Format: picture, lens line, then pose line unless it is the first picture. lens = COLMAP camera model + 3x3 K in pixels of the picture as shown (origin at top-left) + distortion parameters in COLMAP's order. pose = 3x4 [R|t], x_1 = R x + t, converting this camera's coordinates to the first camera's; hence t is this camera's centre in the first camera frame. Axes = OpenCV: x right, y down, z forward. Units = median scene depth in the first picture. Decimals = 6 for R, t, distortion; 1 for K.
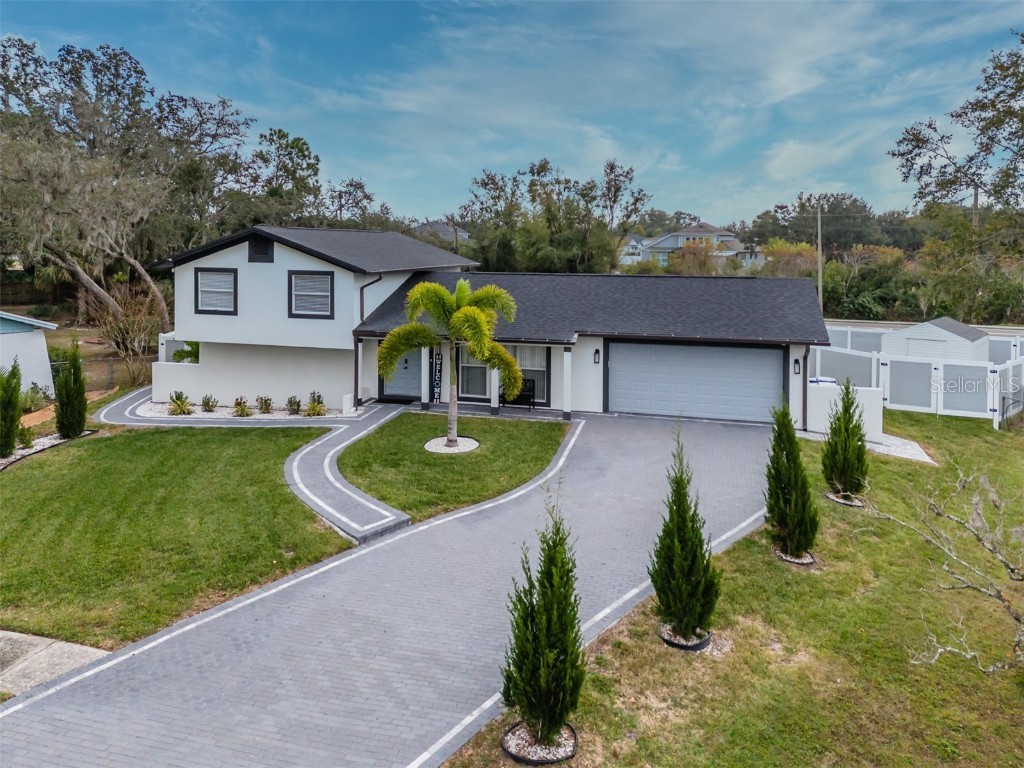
lens RADIAL K [[791.9, 0, 511.7], [0, 791.9, 257.5], [0, 0, 1]] dist [0.047346, -0.025755]
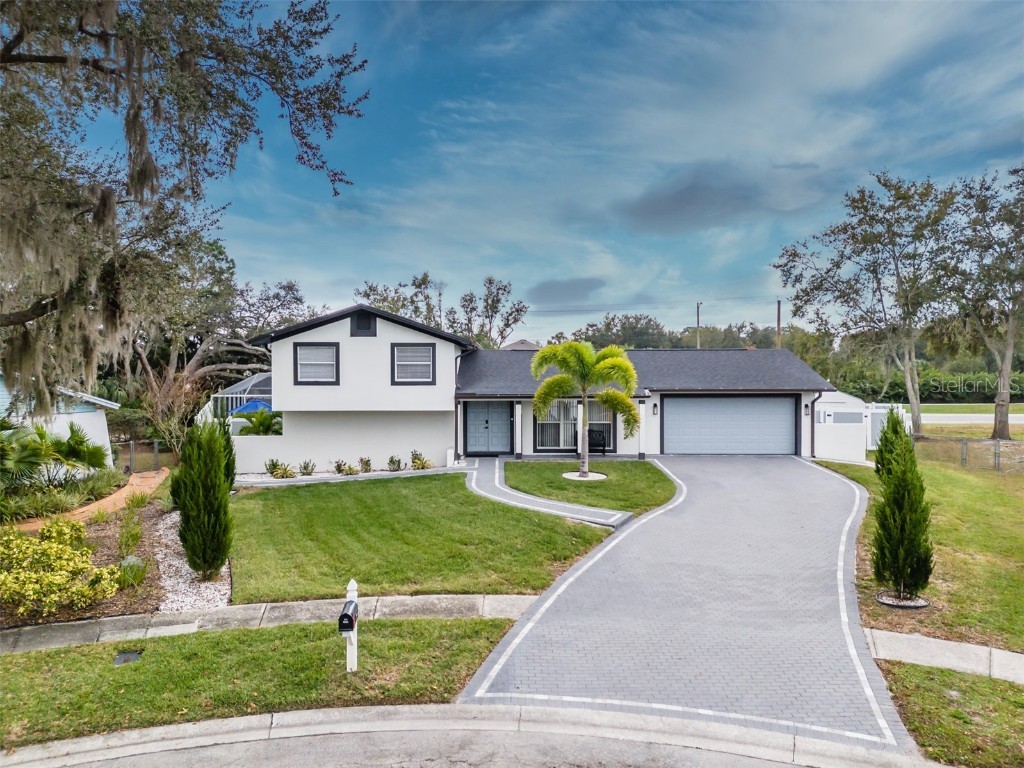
lens RADIAL K [[749.4, 0, 512.0], [0, 749.4, 384.0], [0, 0, 1]] dist [0.077012, -0.072204]
pose [[0.960670, -0.017284, 0.277155, -0.436831], [0.015803, 0.999846, 0.007576, 0.072598], [-0.277243, -0.002898, 0.960795, -0.070147]]
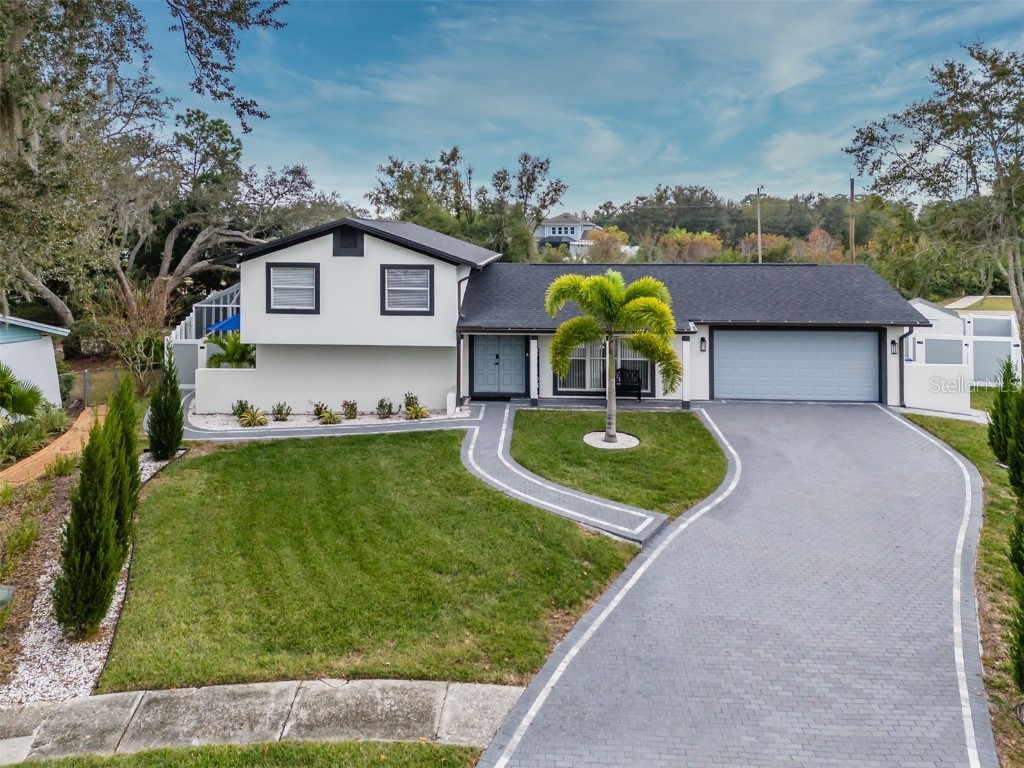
lens RADIAL K [[791.9, 0, 511.7], [0, 791.9, 257.5], [0, 0, 1]] dist [0.047346, -0.025755]
pose [[0.975428, -0.011333, 0.220025, -0.355909], [0.008568, 0.999872, 0.013518, -0.002902], [-0.220150, -0.011300, 0.975400, 0.065555]]
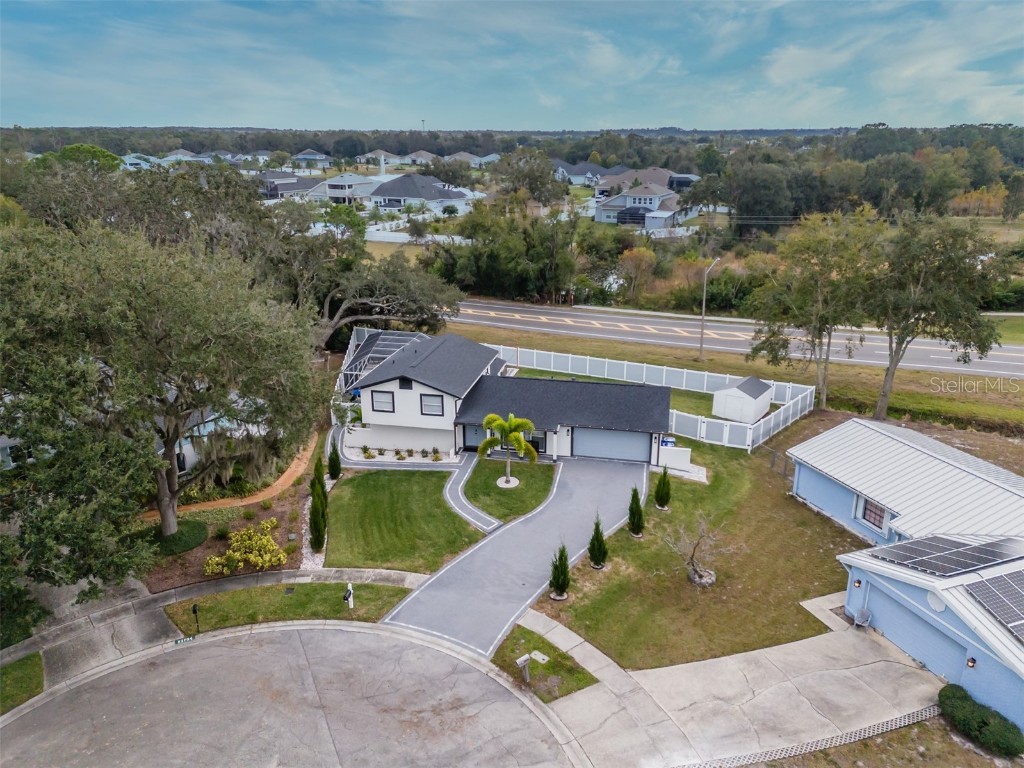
lens RADIAL K [[749.4, 0, 512.0], [0, 749.4, 384.0], [0, 0, 1]] dist [0.077012, -0.072204]
pose [[0.998429, -0.028123, 0.048471, -0.143688], [0.012312, 0.953908, 0.299847, -0.627582], [-0.054669, -0.298779, 0.952755, -0.922577]]
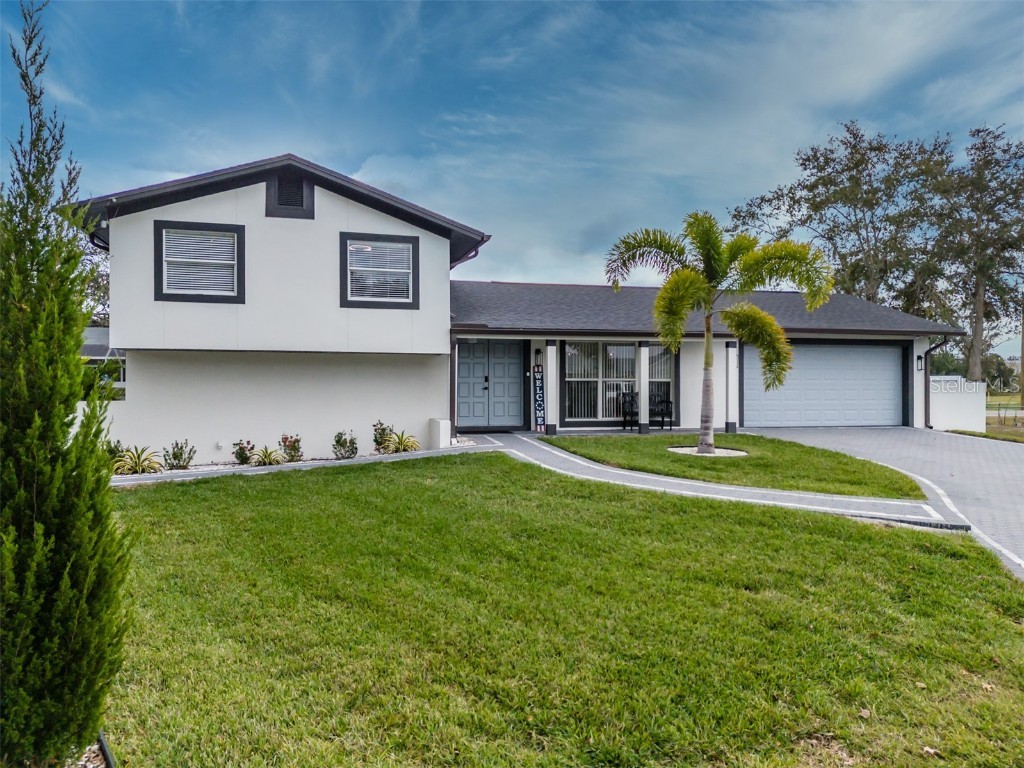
lens RADIAL K [[752.2, 0, 513.4], [0, 752.2, 388.1], [0, 0, 1]] dist [0.065720, -0.064500]
pose [[0.862242, -0.010271, 0.506392, -0.498547], [0.017980, 0.999785, -0.010337, 0.158720], [-0.506177, 0.018018, 0.862241, 0.434384]]
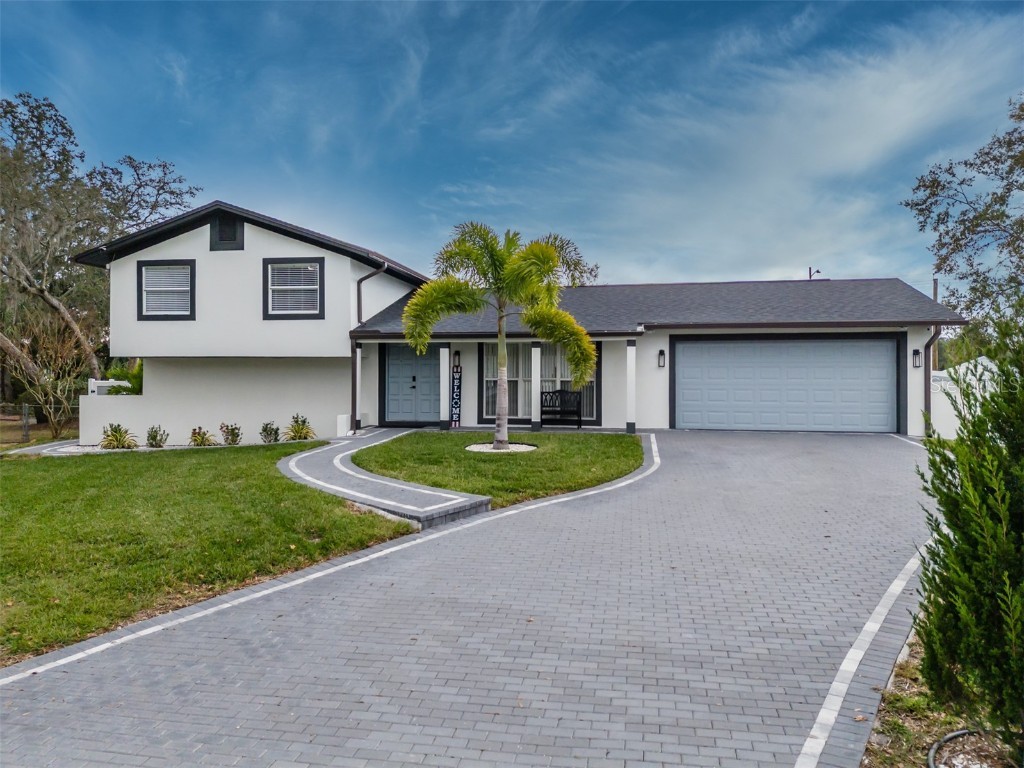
lens RADIAL K [[752.2, 0, 513.4], [0, 752.2, 388.1], [0, 0, 1]] dist [0.065720, -0.064500]
pose [[0.995879, -0.006657, 0.090445, -0.111445], [0.008171, 0.999832, -0.016378, 0.166278], [-0.090320, 0.017049, 0.995767, 0.255620]]
